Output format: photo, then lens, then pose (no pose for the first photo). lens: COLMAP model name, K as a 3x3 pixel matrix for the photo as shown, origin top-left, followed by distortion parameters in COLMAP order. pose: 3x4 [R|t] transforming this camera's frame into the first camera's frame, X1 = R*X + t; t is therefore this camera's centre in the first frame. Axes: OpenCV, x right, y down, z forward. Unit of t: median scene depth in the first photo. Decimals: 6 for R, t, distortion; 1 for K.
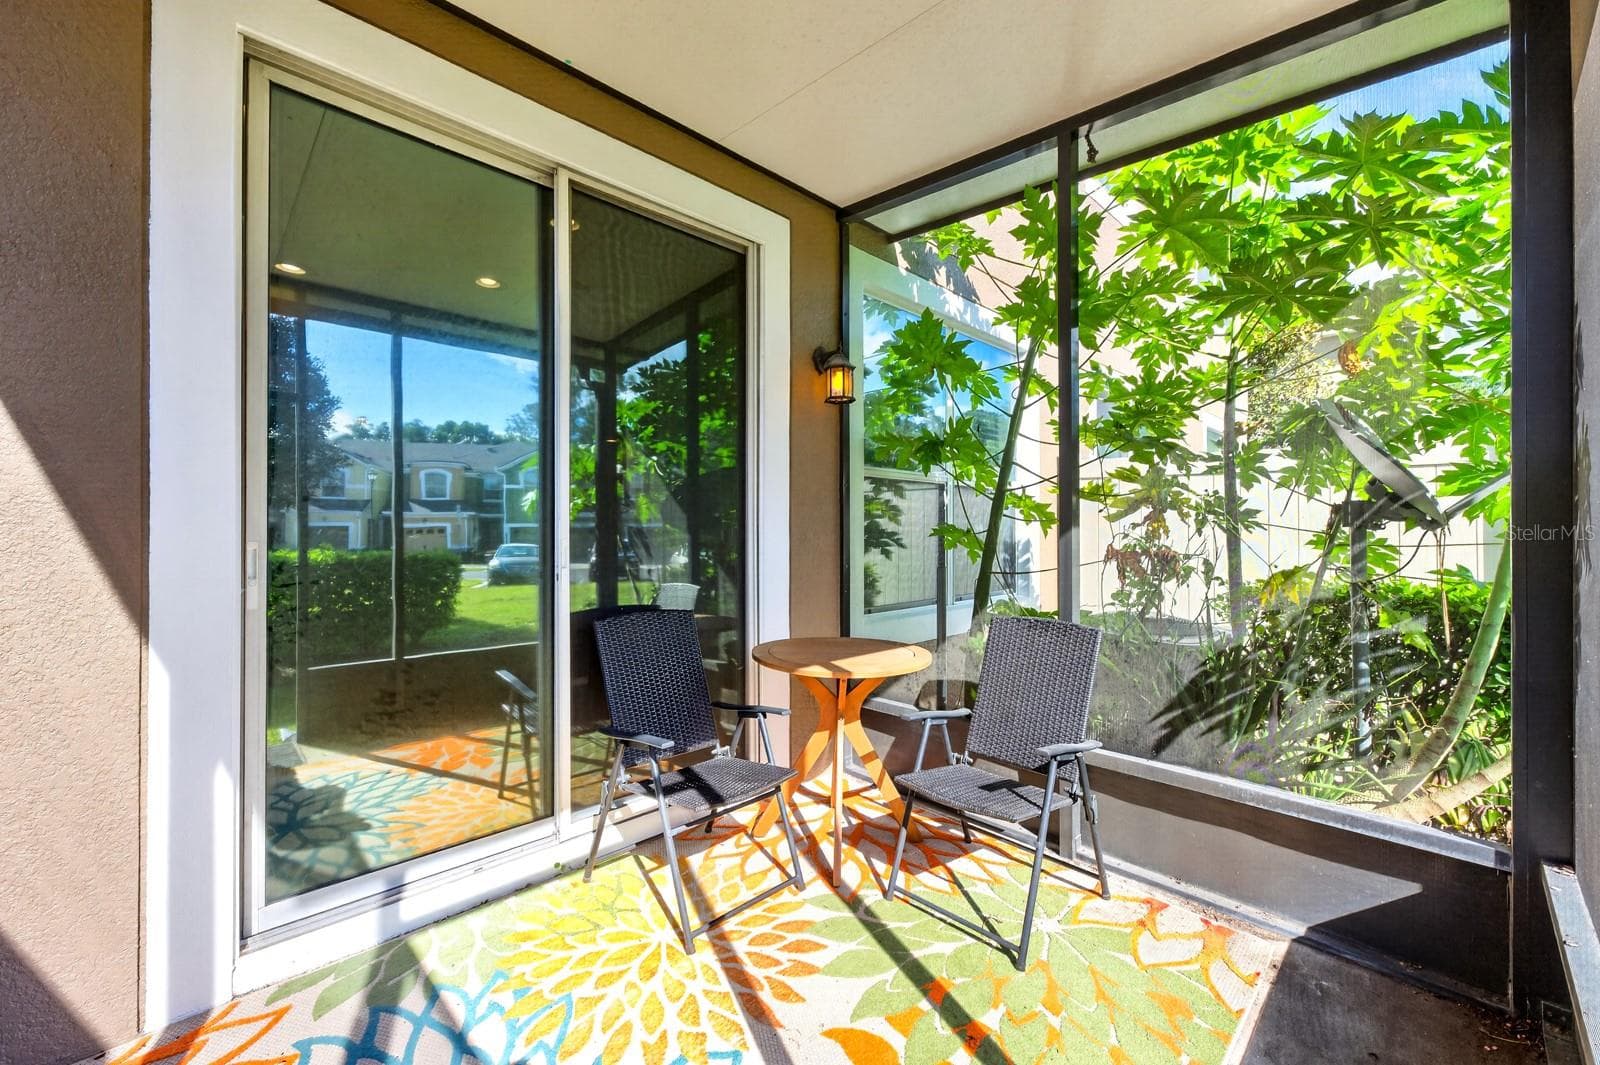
lens RADIAL K [[628.9, 0, 793.3], [0, 628.9, 528.8], [0, 0, 1]] dist [-0.013786, 0.007151]
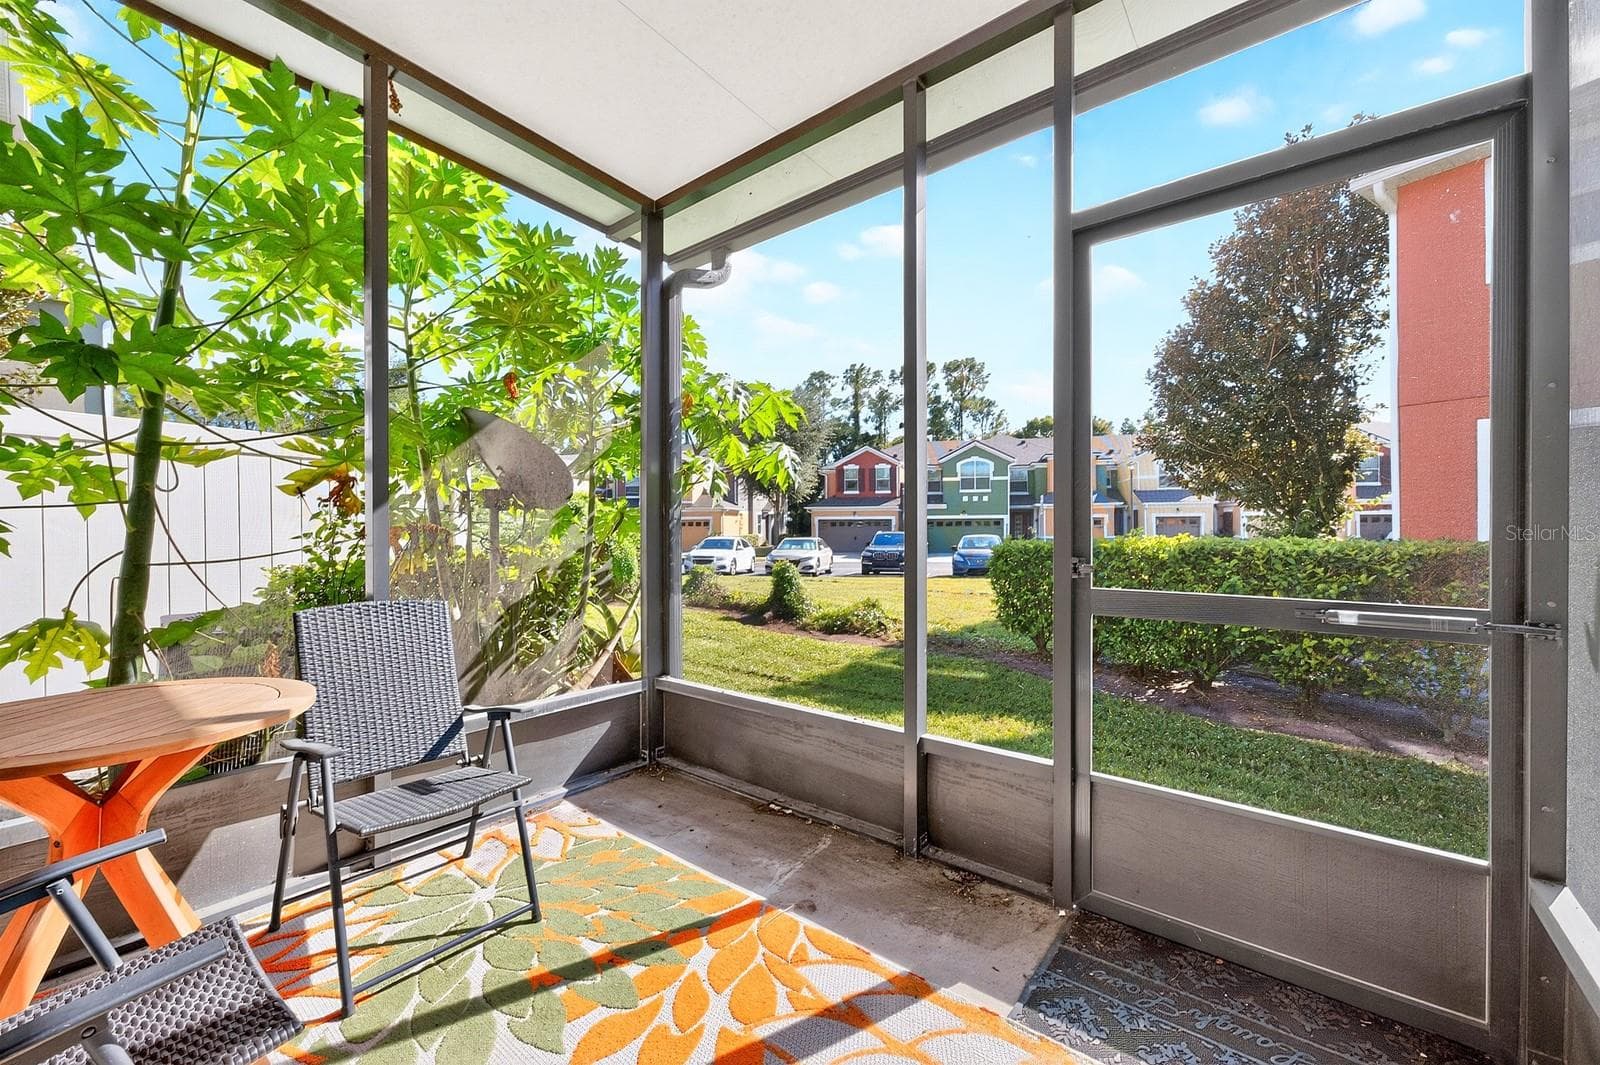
lens RADIAL K [[628.9, 0, 793.3], [0, 628.9, 528.8], [0, 0, 1]] dist [-0.013786, 0.007151]
pose [[-0.124509, 0.006830, 0.992195, -0.642518], [-0.003538, 0.999967, -0.007327, 0.057988], [-0.992212, -0.004423, -0.124481, 0.638649]]
